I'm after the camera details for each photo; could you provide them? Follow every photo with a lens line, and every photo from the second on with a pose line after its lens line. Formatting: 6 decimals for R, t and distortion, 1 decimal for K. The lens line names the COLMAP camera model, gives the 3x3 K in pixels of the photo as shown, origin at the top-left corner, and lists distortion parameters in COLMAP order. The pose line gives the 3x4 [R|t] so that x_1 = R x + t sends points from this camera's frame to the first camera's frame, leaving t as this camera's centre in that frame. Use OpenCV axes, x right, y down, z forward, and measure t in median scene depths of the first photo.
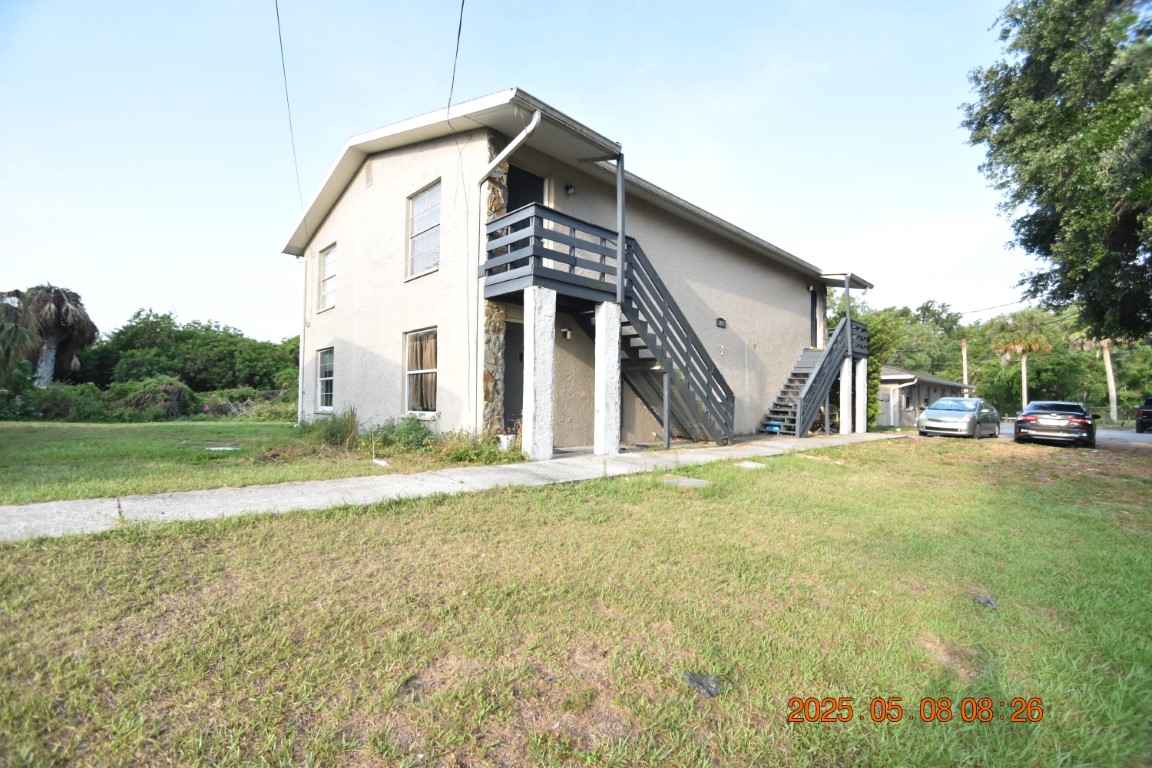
lens RADIAL K [[501.6, 0, 576.8], [0, 501.6, 386.9], [0, 0, 1]] dist [0.009324, -0.013211]
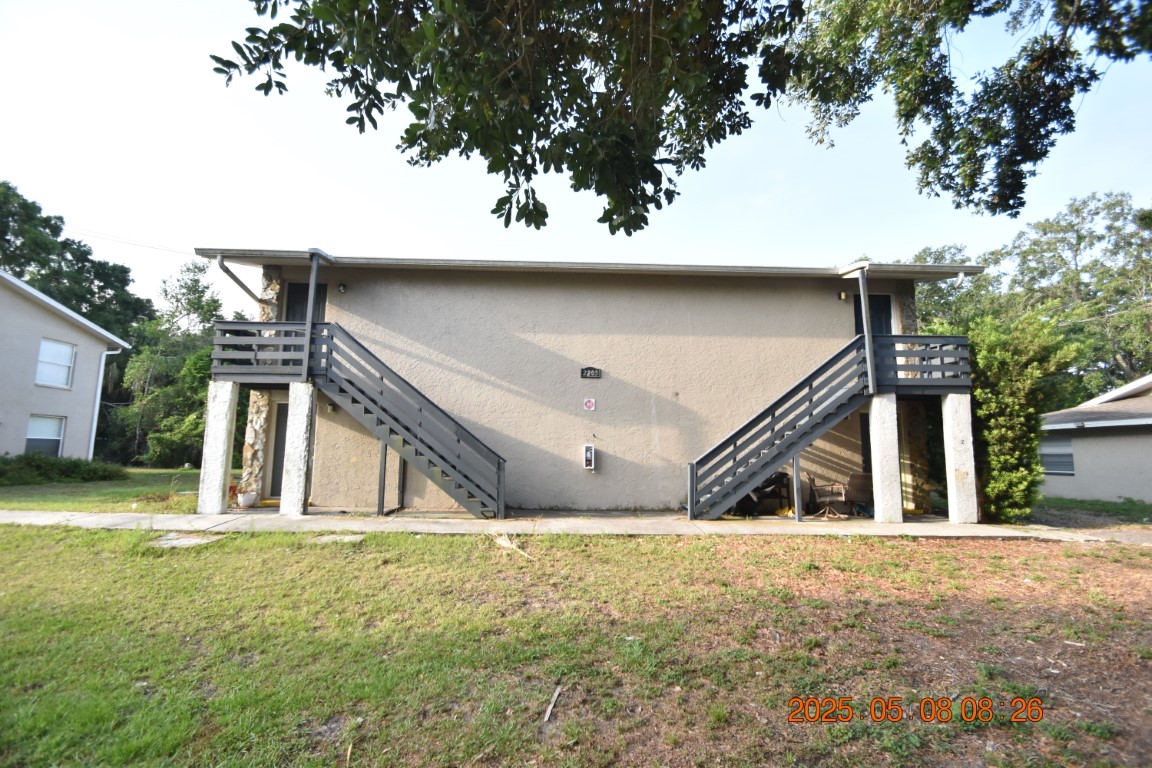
lens RADIAL K [[501.6, 0, 577.6], [0, 501.6, 384.9], [0, 0, 1]] dist [0.009324, -0.013211]
pose [[0.744807, -0.093042, -0.660761, 1.283033], [0.018467, 0.992726, -0.118970, -0.010477], [0.667024, 0.076408, 0.741108, 0.551387]]
